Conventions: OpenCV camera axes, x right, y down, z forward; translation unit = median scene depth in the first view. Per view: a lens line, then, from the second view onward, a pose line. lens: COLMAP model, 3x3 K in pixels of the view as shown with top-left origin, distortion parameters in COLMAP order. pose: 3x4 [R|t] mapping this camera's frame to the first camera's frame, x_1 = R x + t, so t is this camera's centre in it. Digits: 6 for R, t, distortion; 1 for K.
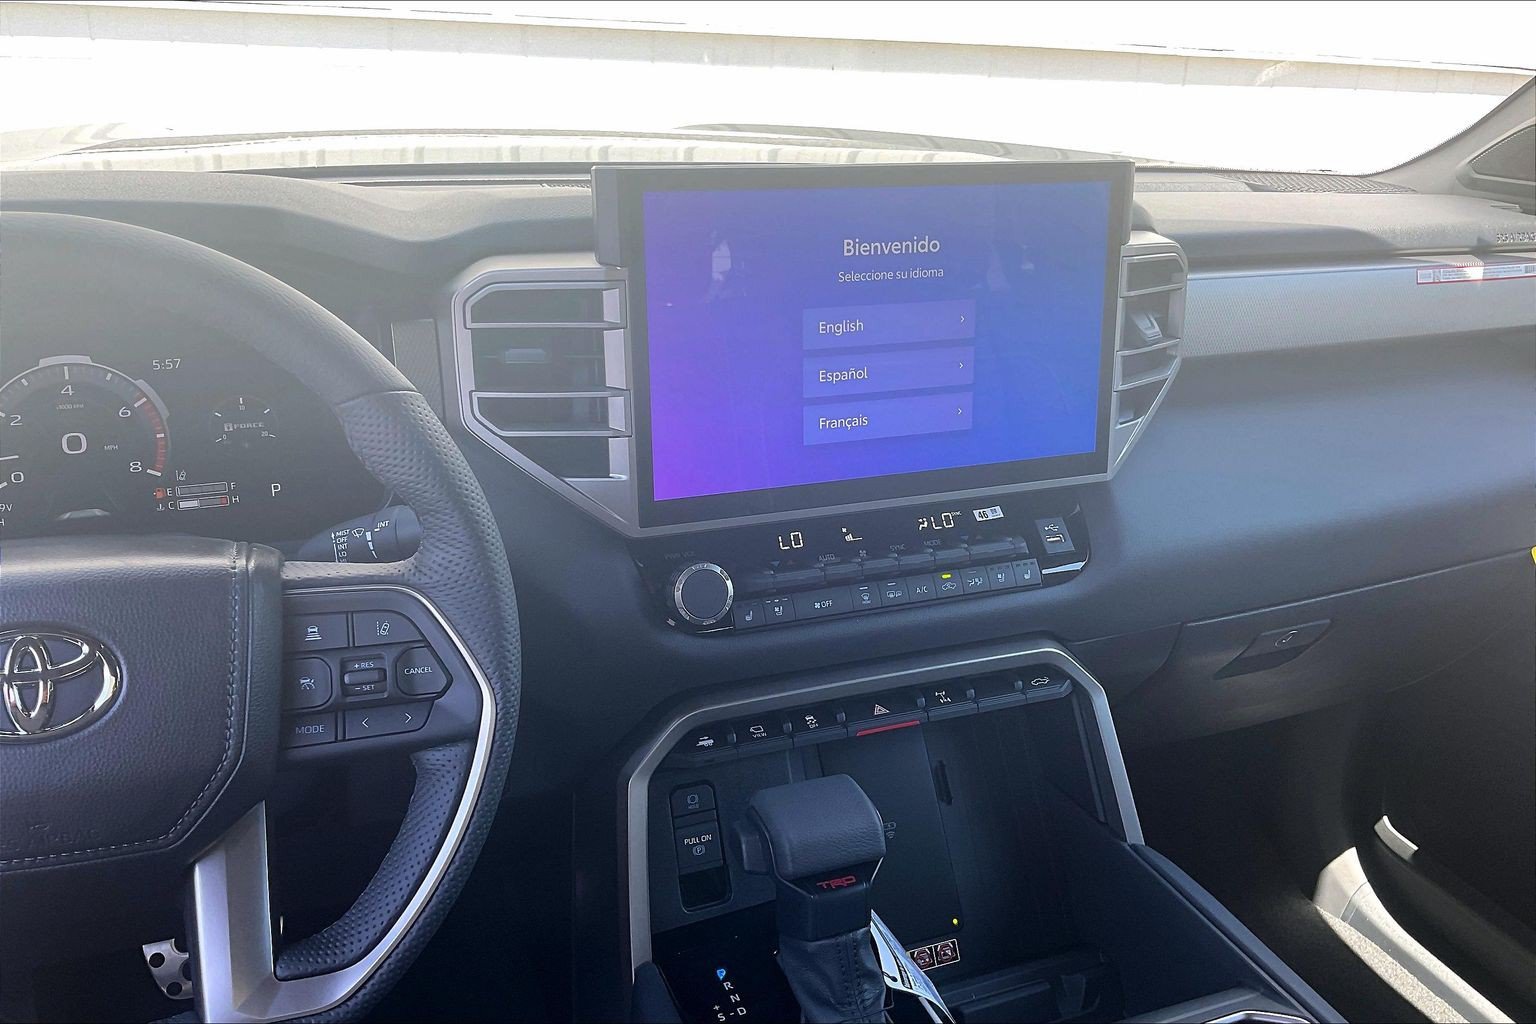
lens RADIAL K [[1273.2, 0, 757.4], [0, 1273.2, 515.1], [0, 0, 1]] dist [0.041417, -0.076735]
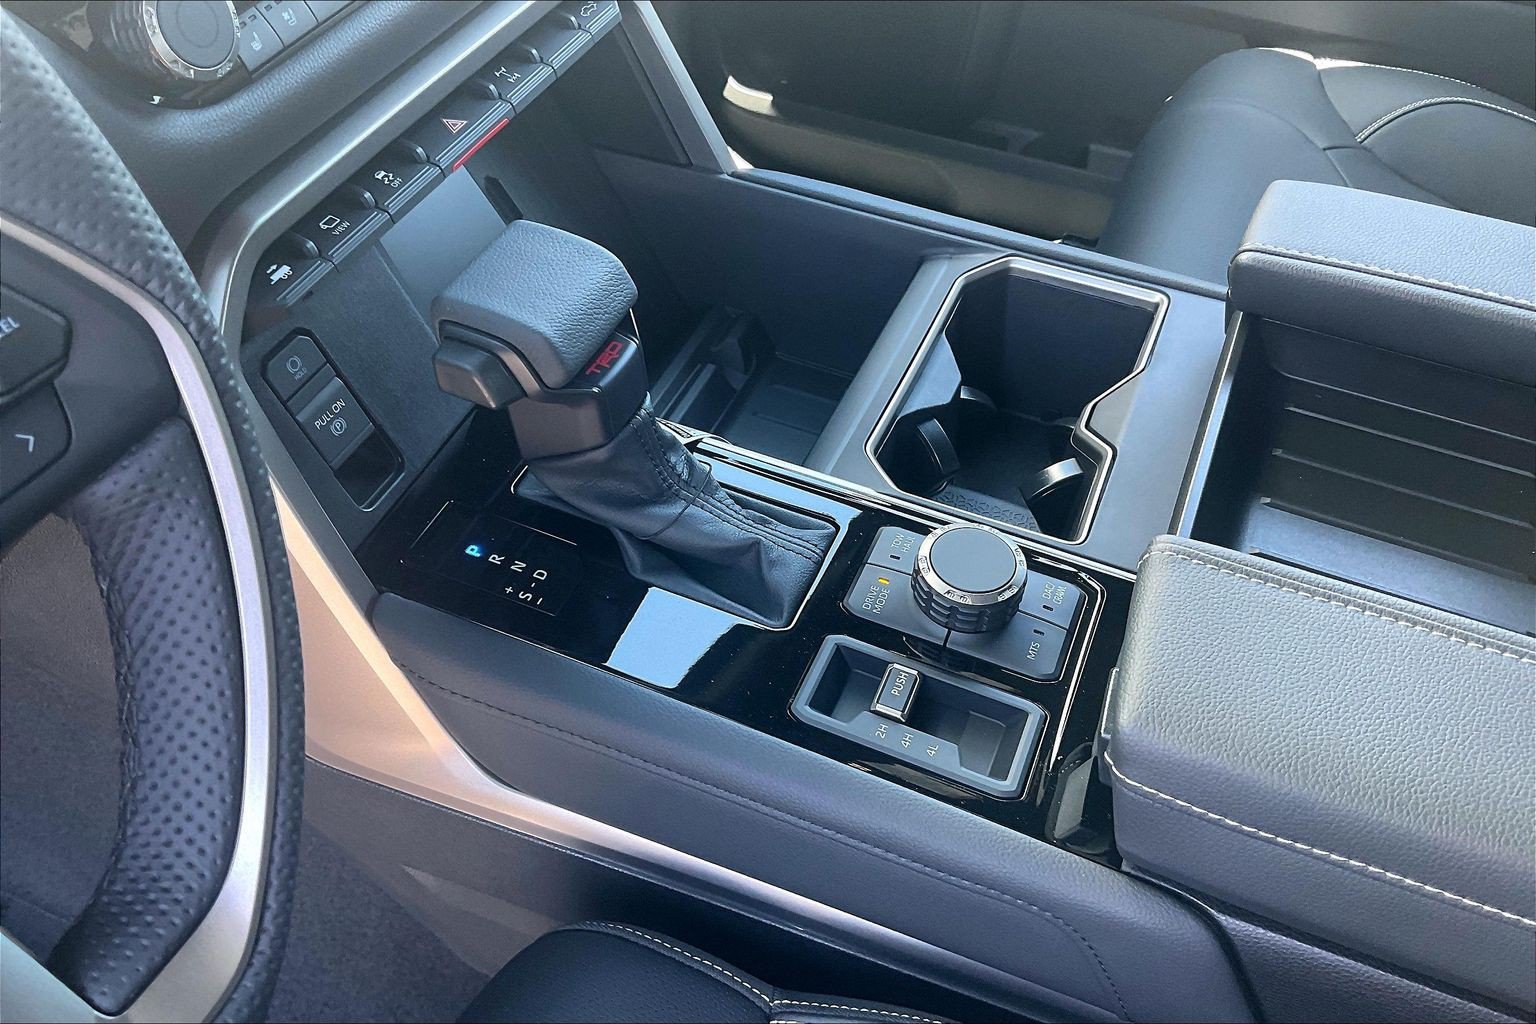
lens RADIAL K [[1273.2, 0, 768.5], [0, 1273.2, 504.7], [0, 0, 1]] dist [0.041417, -0.076735]
pose [[0.709445, -0.522307, 0.473163, -0.225906], [0.258554, 0.817458, 0.514696, 0.010840], [-0.655620, -0.242810, 0.714986, 0.368795]]
